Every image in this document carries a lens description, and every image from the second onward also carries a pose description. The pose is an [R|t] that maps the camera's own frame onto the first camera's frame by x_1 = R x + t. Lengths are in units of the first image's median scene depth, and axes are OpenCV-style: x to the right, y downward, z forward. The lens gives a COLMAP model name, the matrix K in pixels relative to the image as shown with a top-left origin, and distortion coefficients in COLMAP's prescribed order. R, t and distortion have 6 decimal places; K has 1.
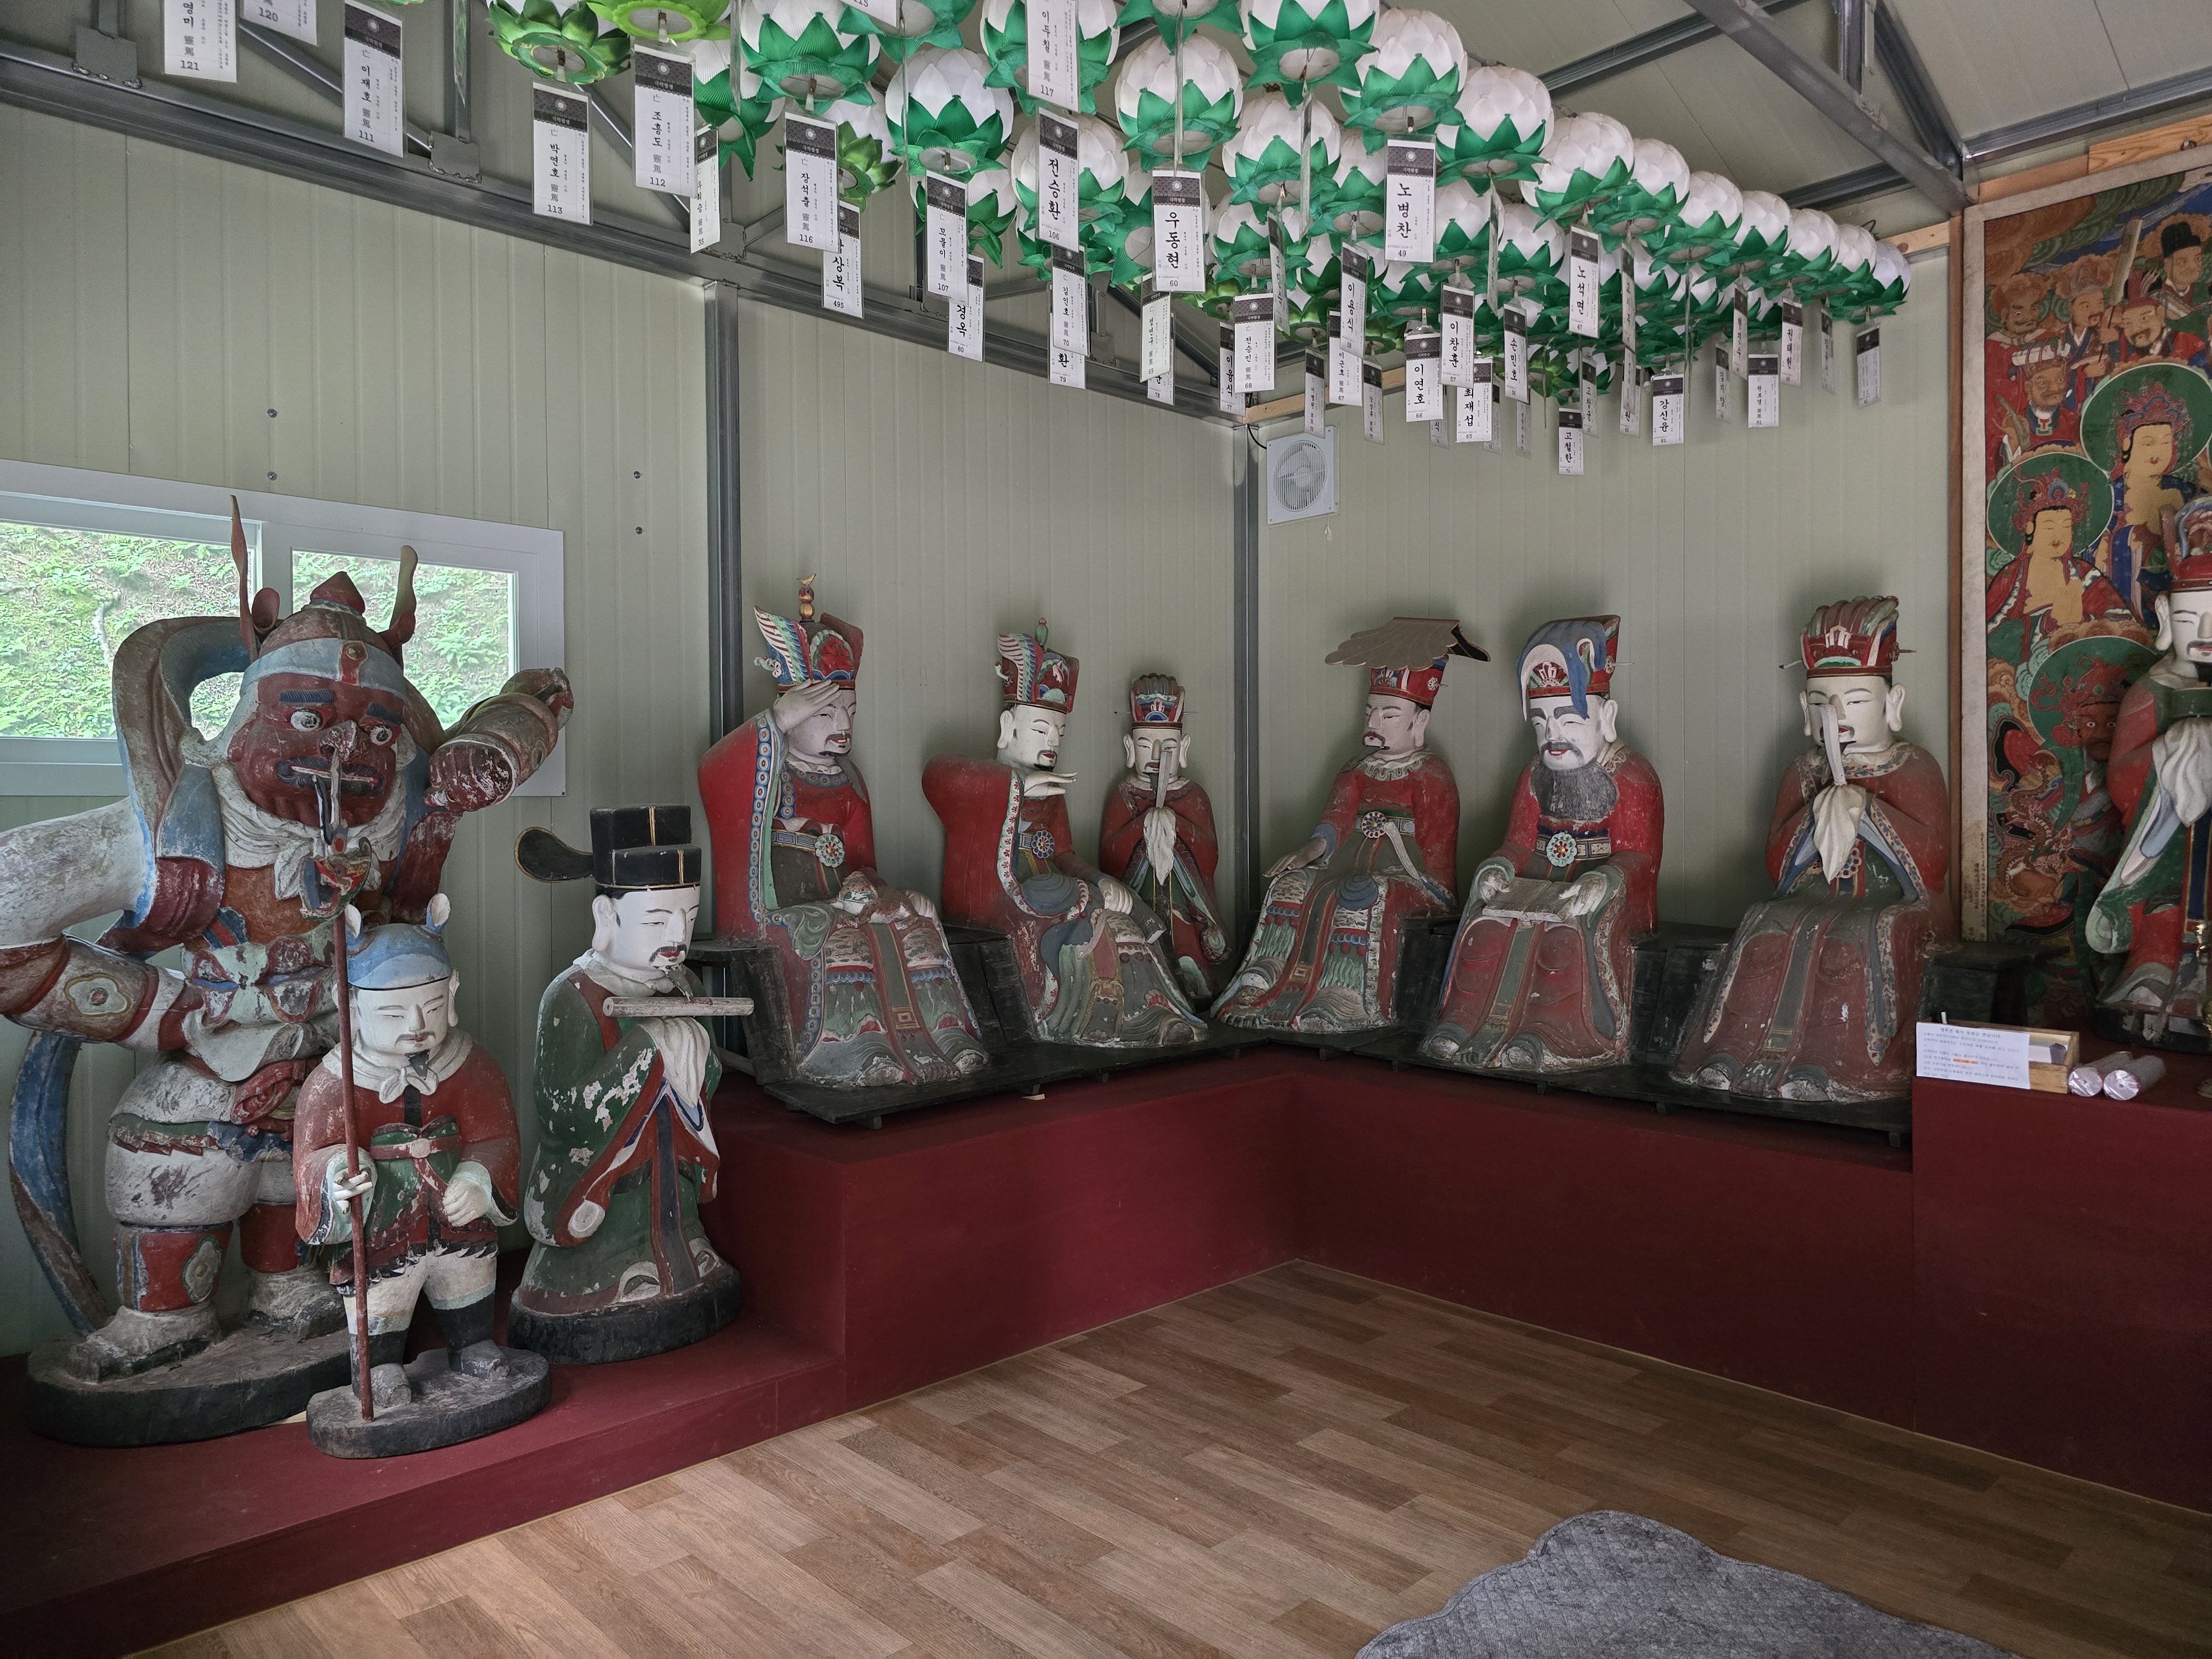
lens RADIAL K [[1485.0, 0, 1116.7], [0, 1485.0, 814.2], [0, 0, 1]] dist [0.045144, -0.041624]
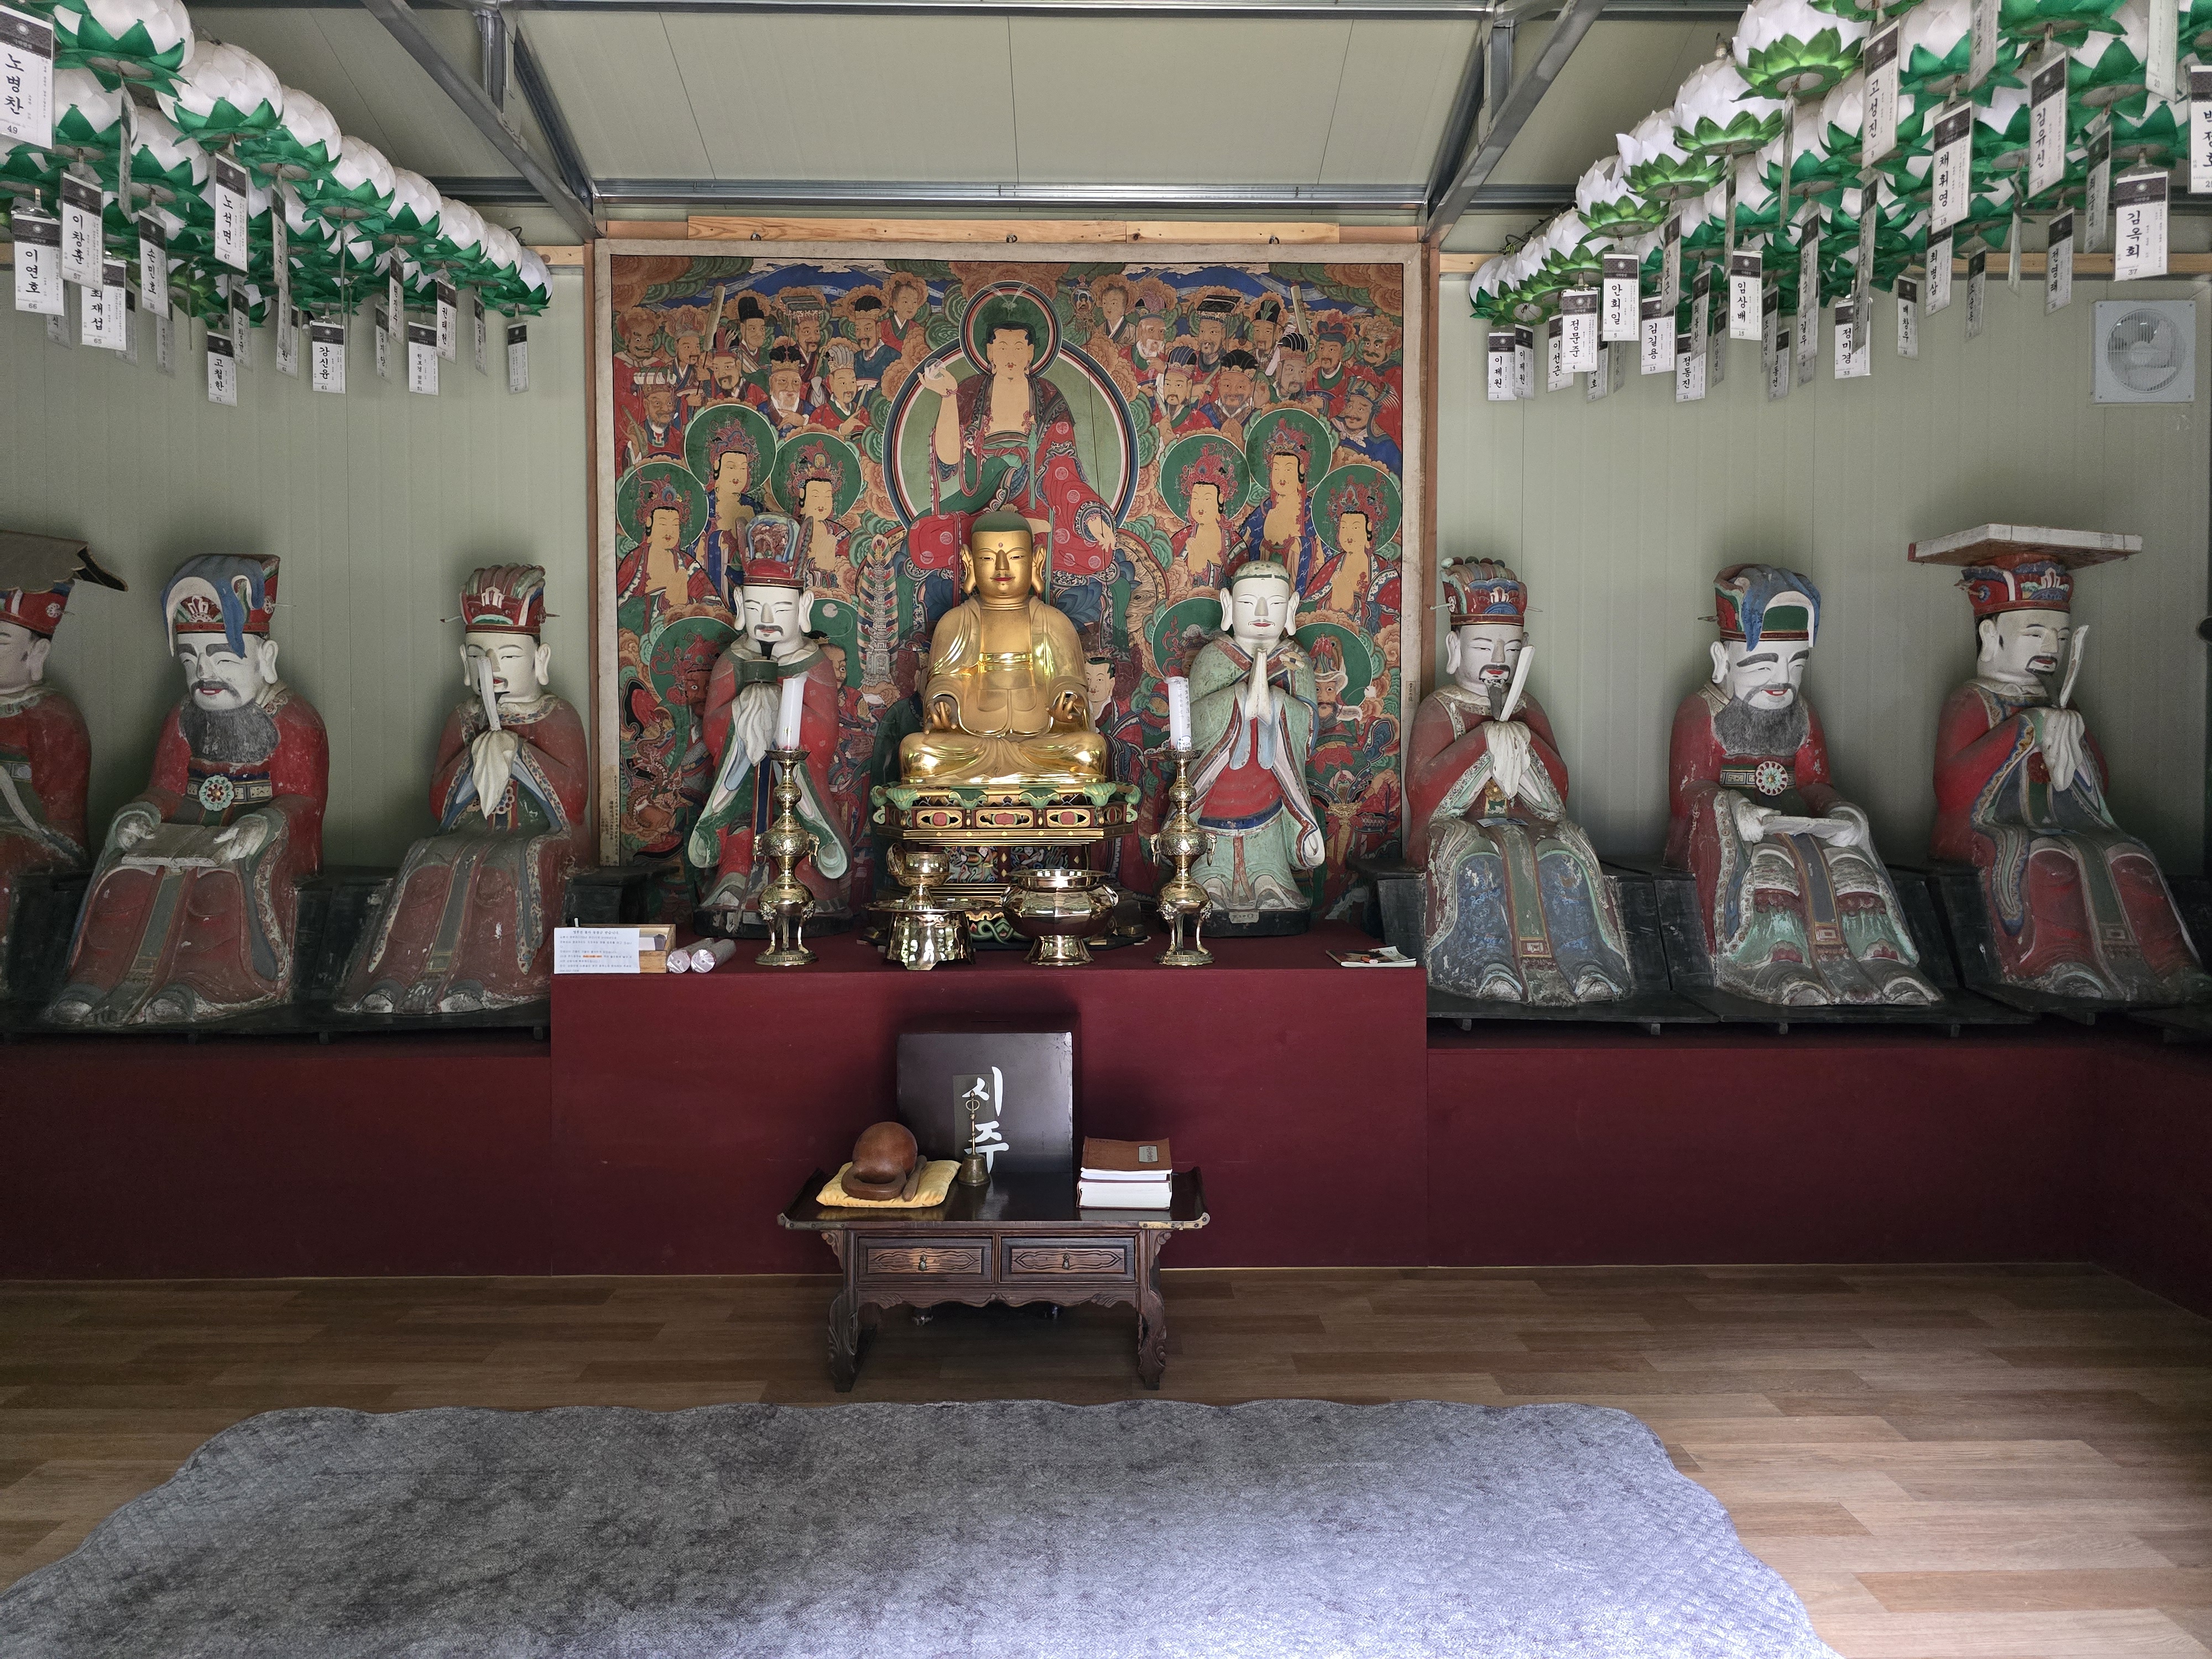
lens RADIAL K [[1490.6, 0, 1111.5], [0, 1490.6, 804.4], [0, 0, 1]] dist [0.047056, -0.043468]
pose [[0.680140, -0.010463, 0.733008, -0.024309], [0.000888, 0.999909, 0.013448, 0.020978], [-0.733082, -0.008496, 0.680087, -0.095728]]
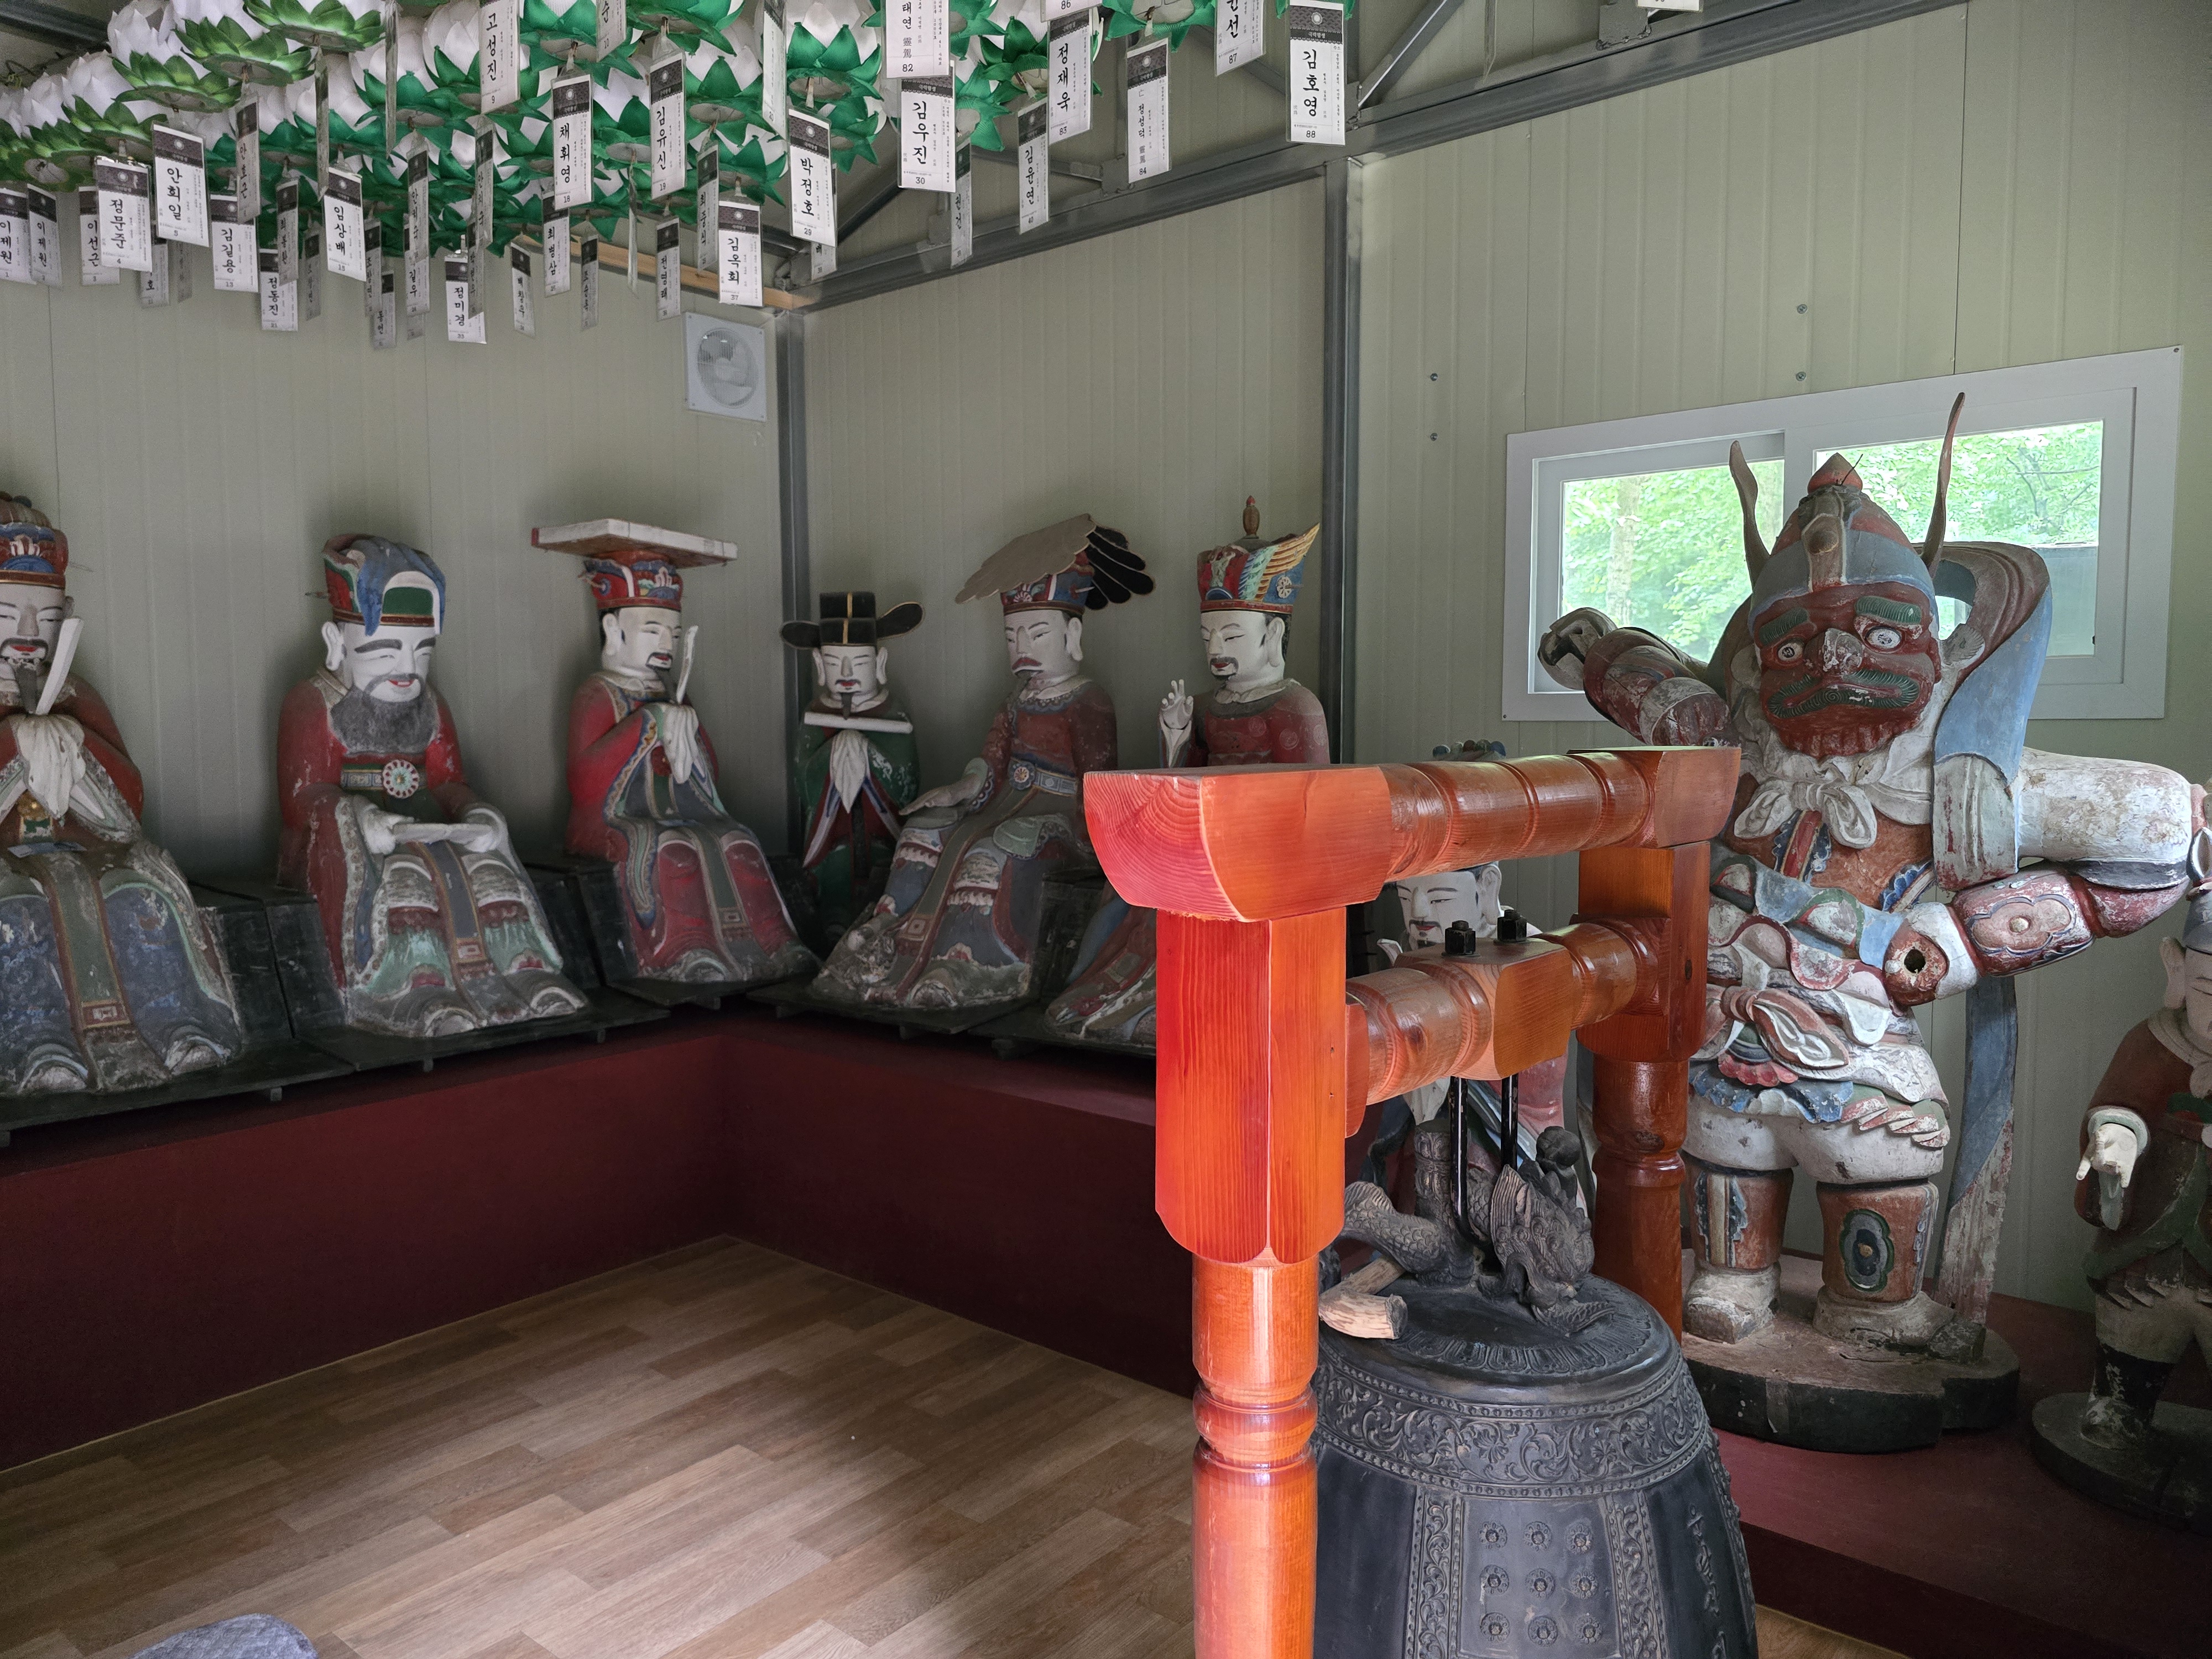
lens RADIAL K [[1498.0, 0, 1121.6], [0, 1498.0, 822.7], [0, 0, 1]] dist [0.035898, -0.035802]
pose [[-0.118976, -0.064139, 0.990823, 0.076572], [0.008611, 0.997807, 0.065625, -0.016808], [-0.992860, 0.016339, -0.118163, -0.052451]]
